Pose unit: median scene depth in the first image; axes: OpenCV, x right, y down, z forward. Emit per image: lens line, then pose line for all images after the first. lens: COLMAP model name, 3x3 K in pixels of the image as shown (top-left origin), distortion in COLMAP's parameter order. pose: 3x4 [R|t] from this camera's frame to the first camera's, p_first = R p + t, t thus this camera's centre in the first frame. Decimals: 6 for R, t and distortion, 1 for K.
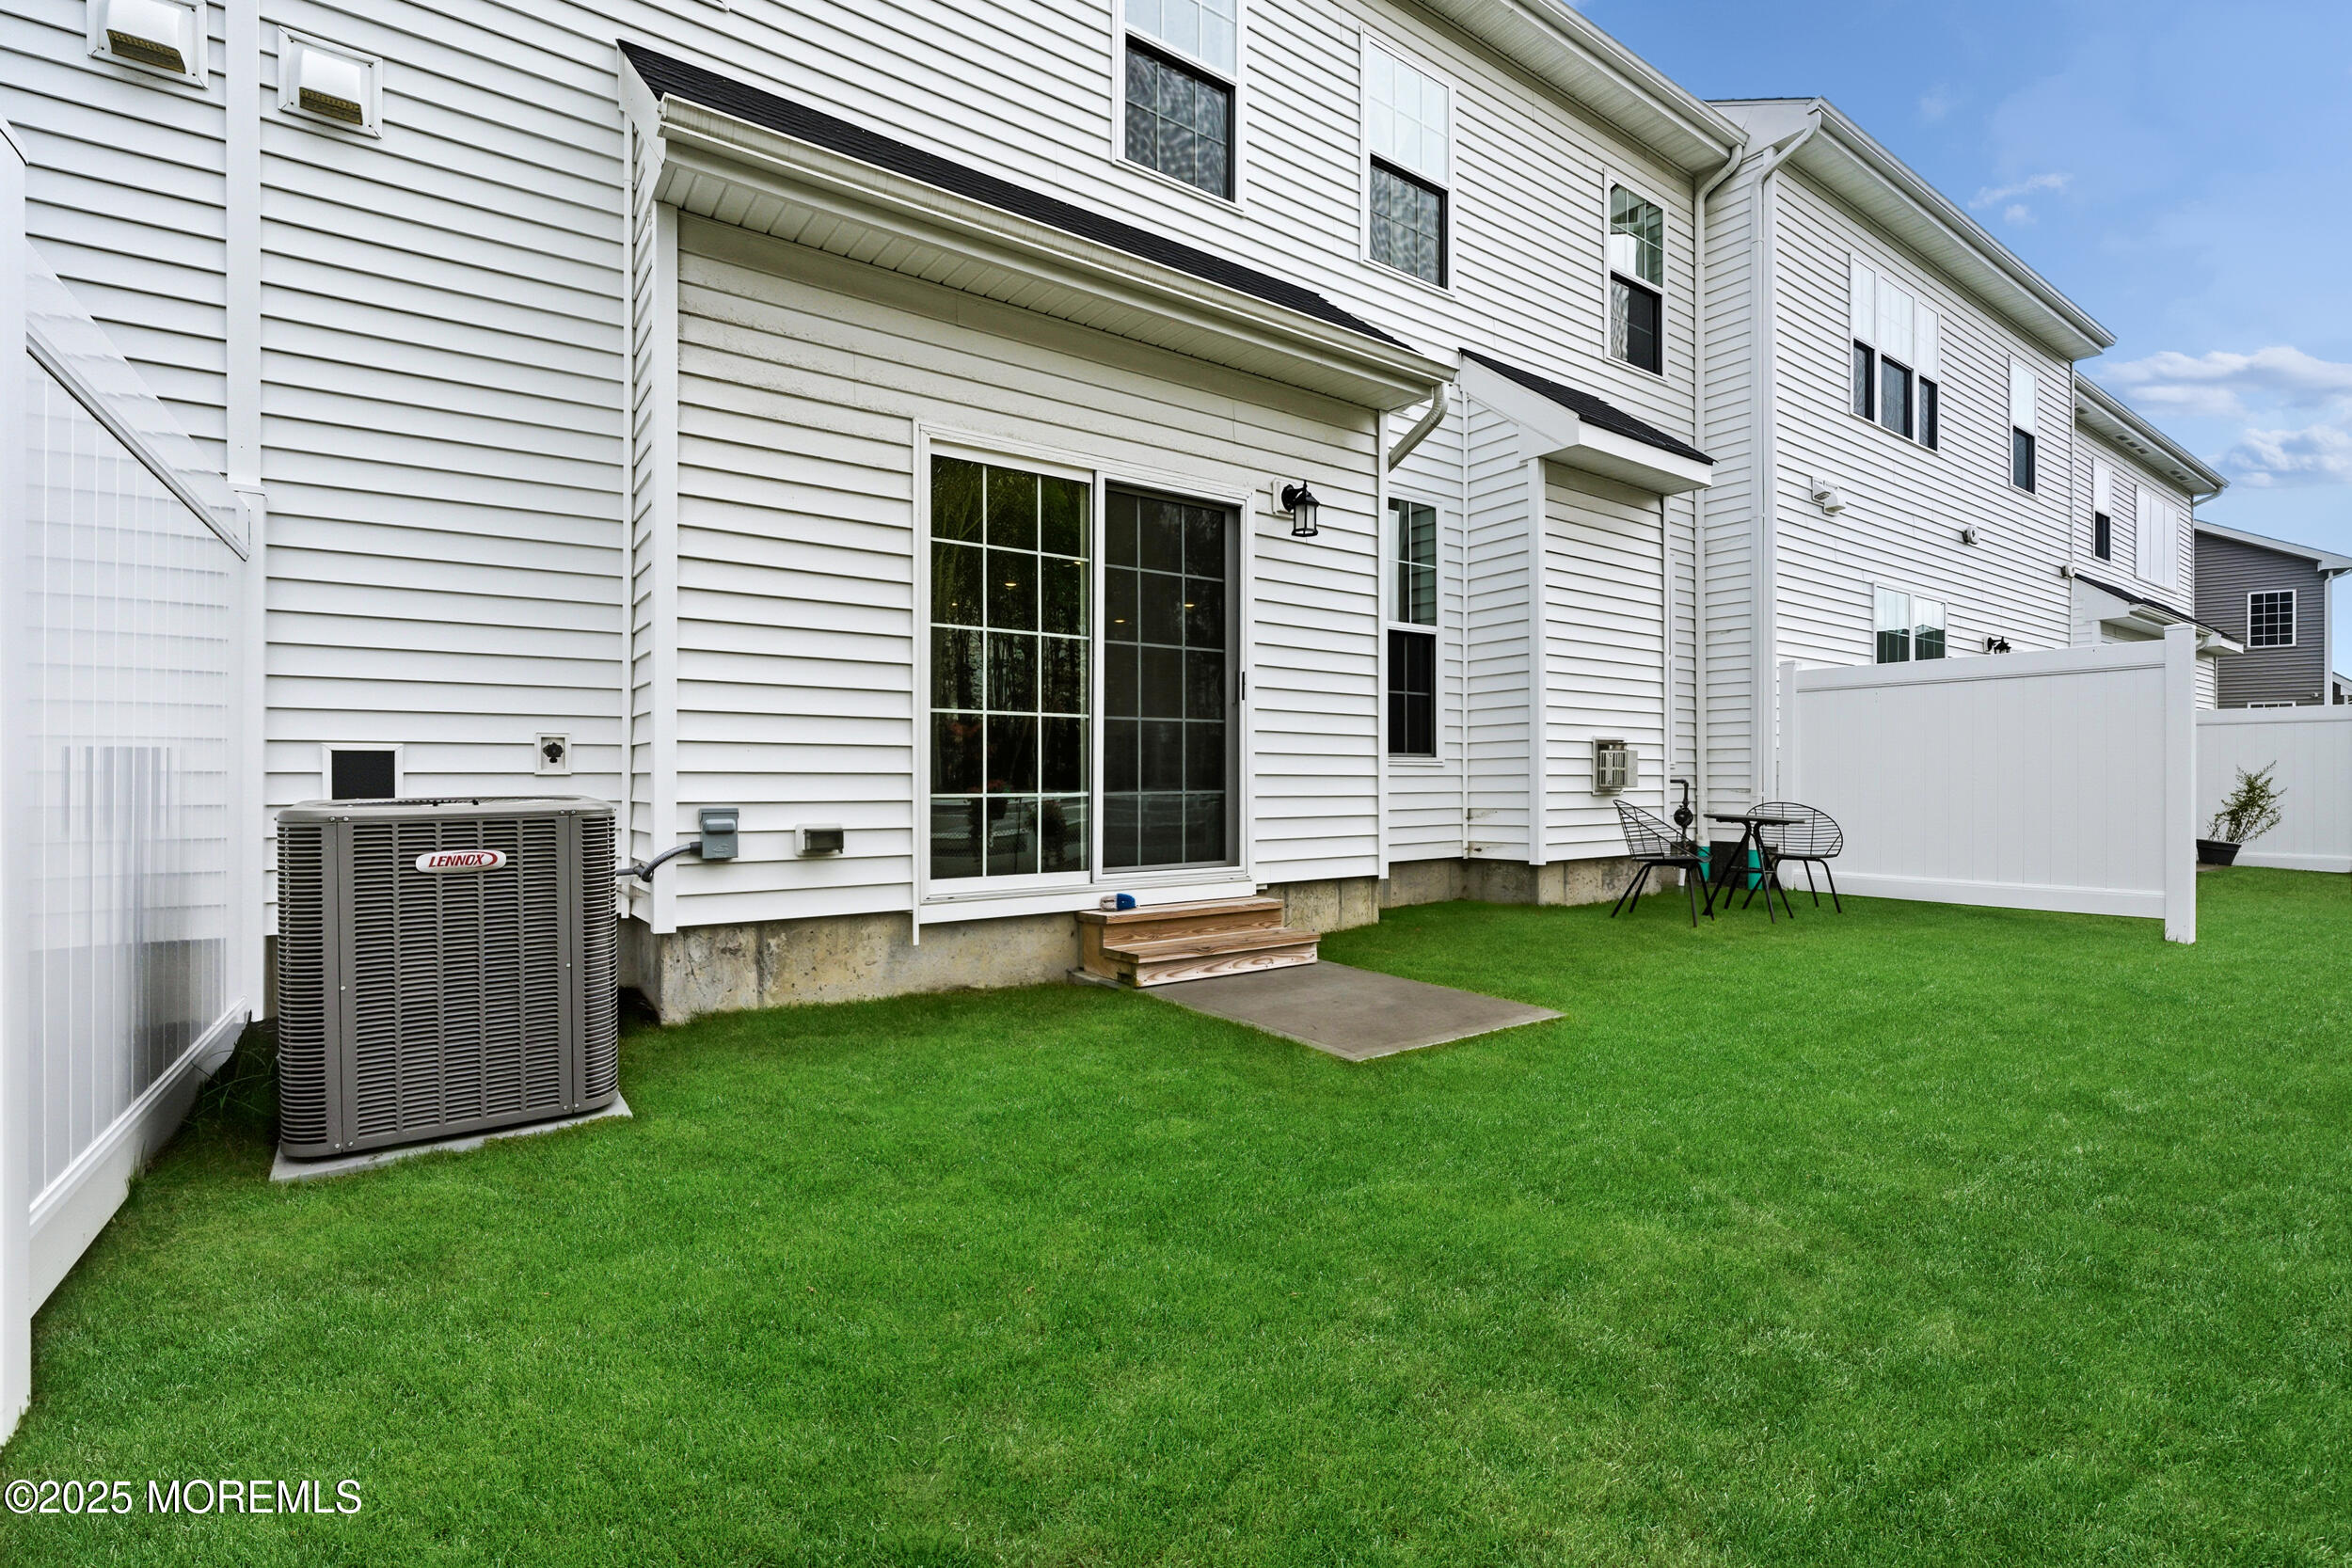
lens RADIAL K [[1002.5, 0, 1164.5], [0, 1002.5, 787.4], [0, 0, 1]] dist [0.000404, -0.000007]
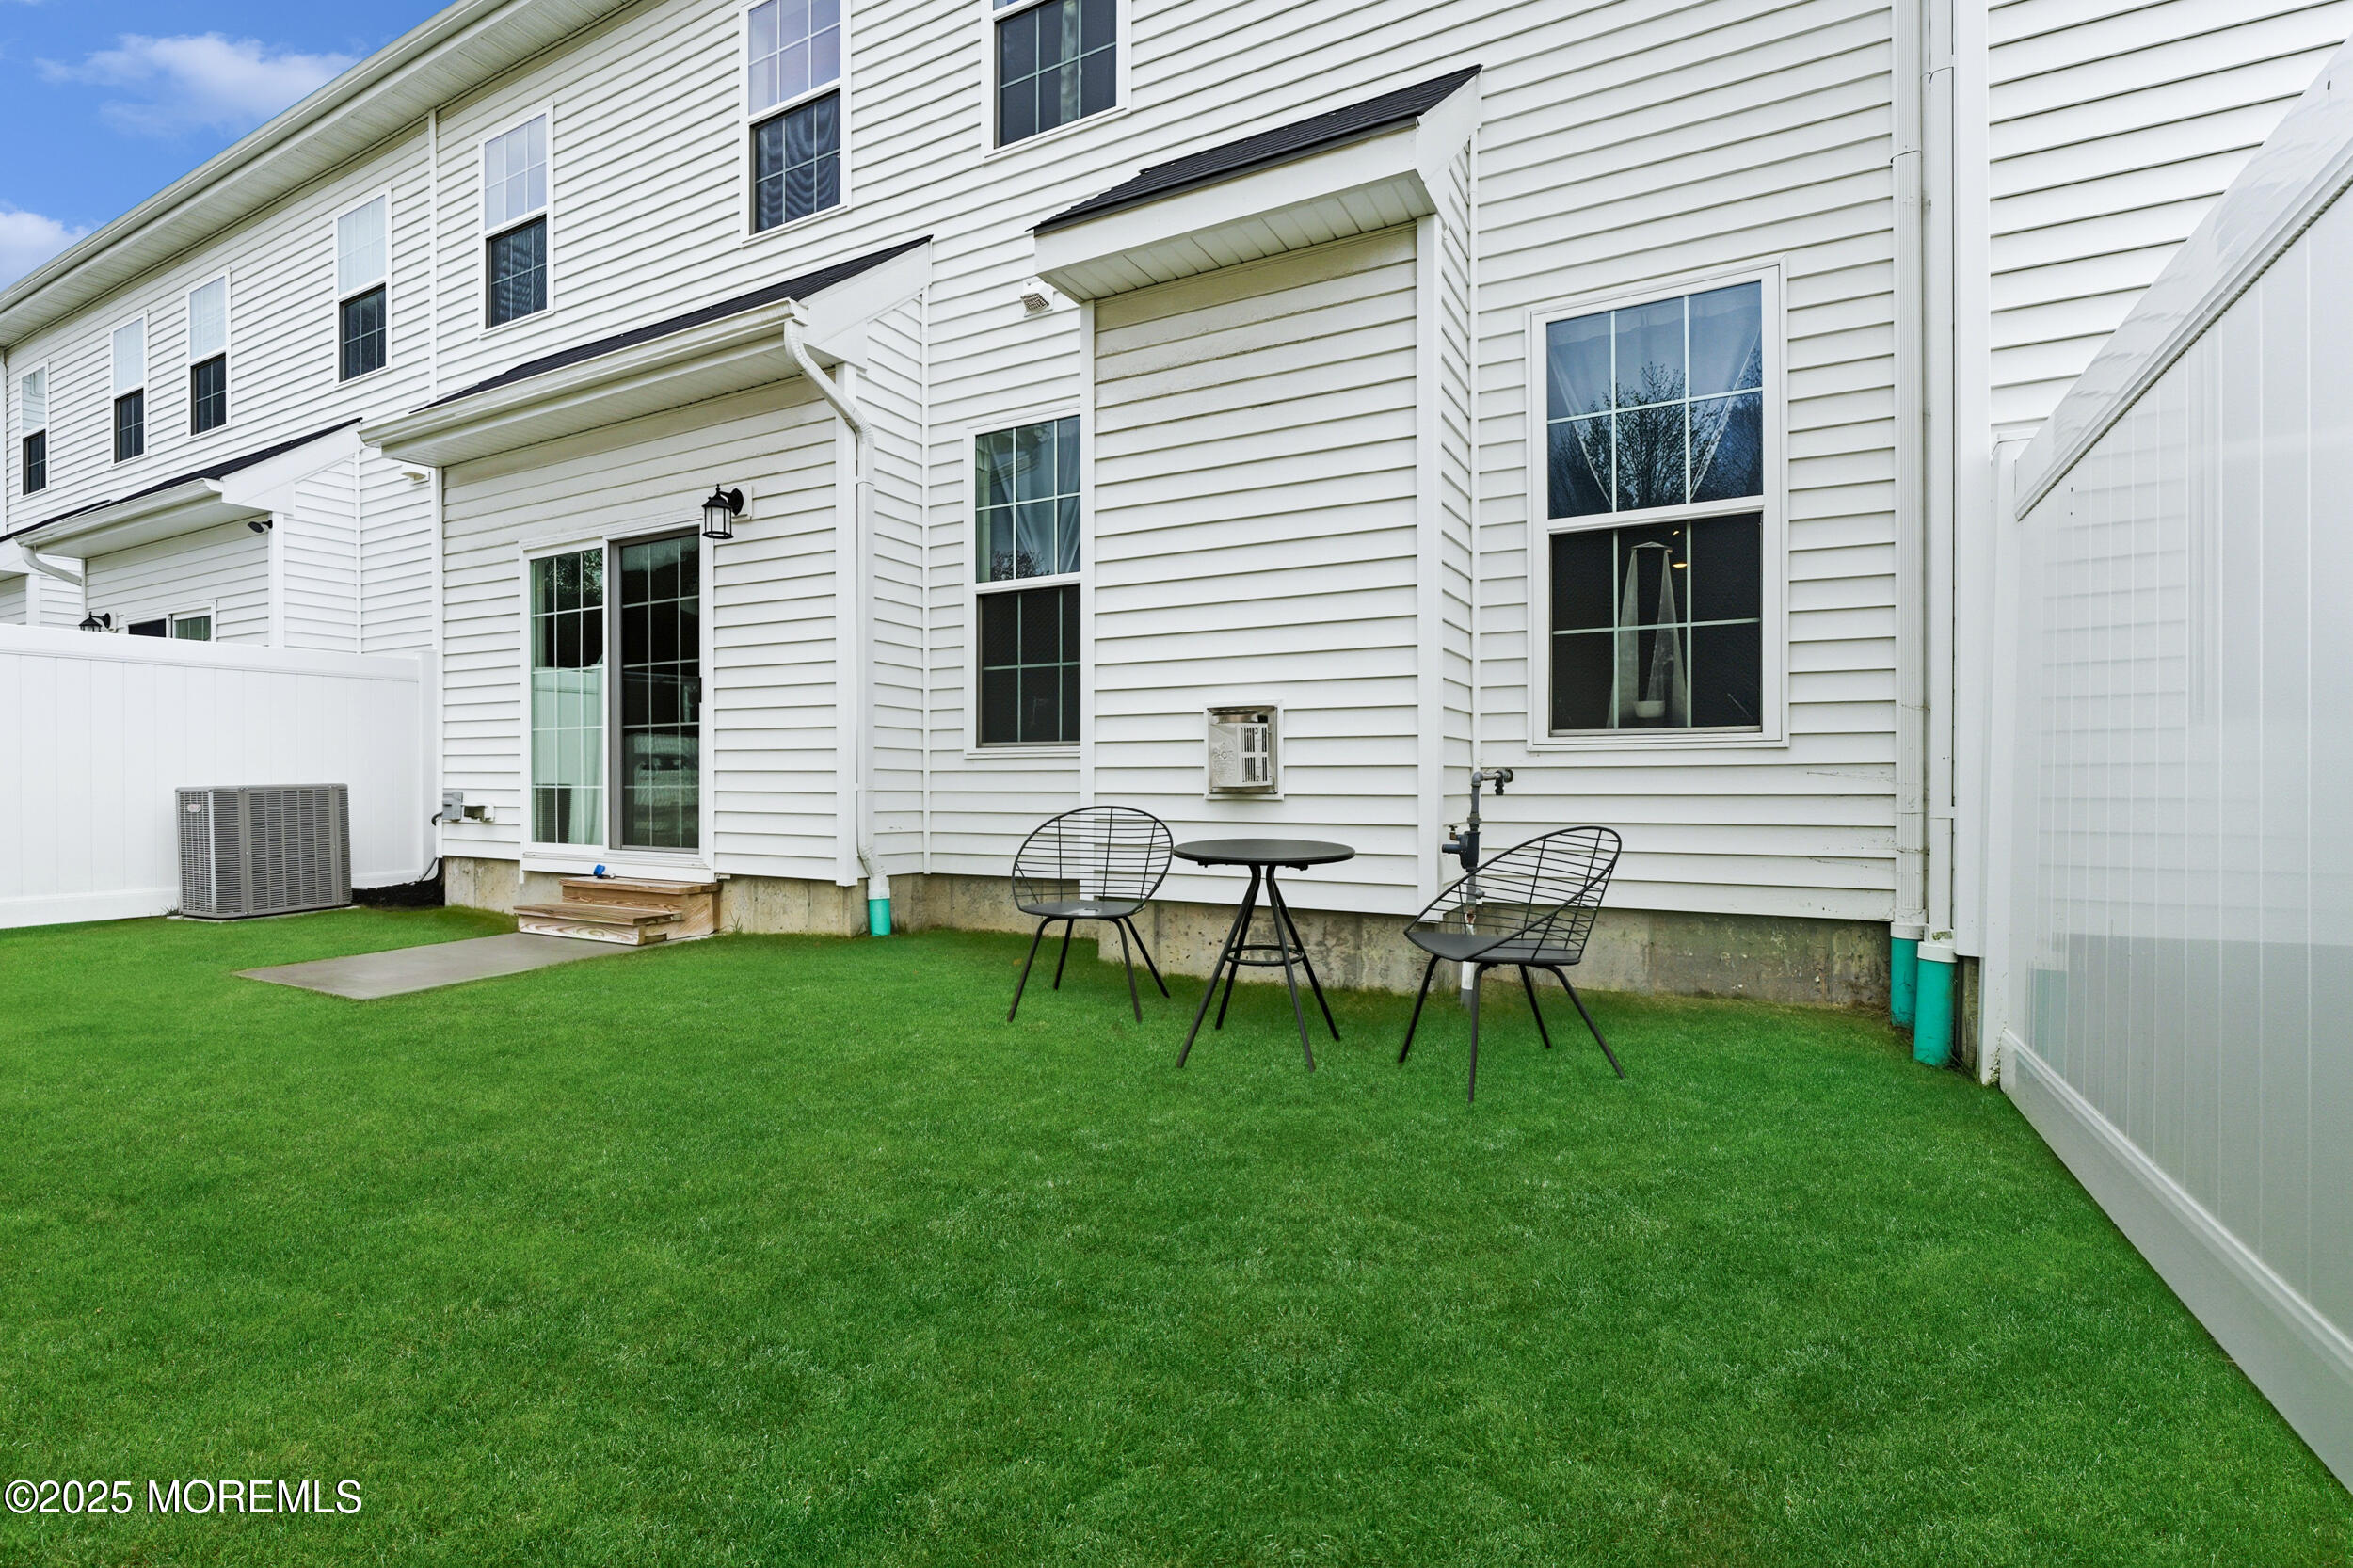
lens RADIAL K [[1075.8, 0, 1180.3], [0, 1075.8, 771.0], [0, 0, 1]] dist [-0.000375, -0.000301]
pose [[0.453831, -0.002663, -0.891084, 1.184478], [-0.005461, 0.999968, -0.005770, -0.007004], [0.891071, 0.007484, 0.453803, 0.814543]]
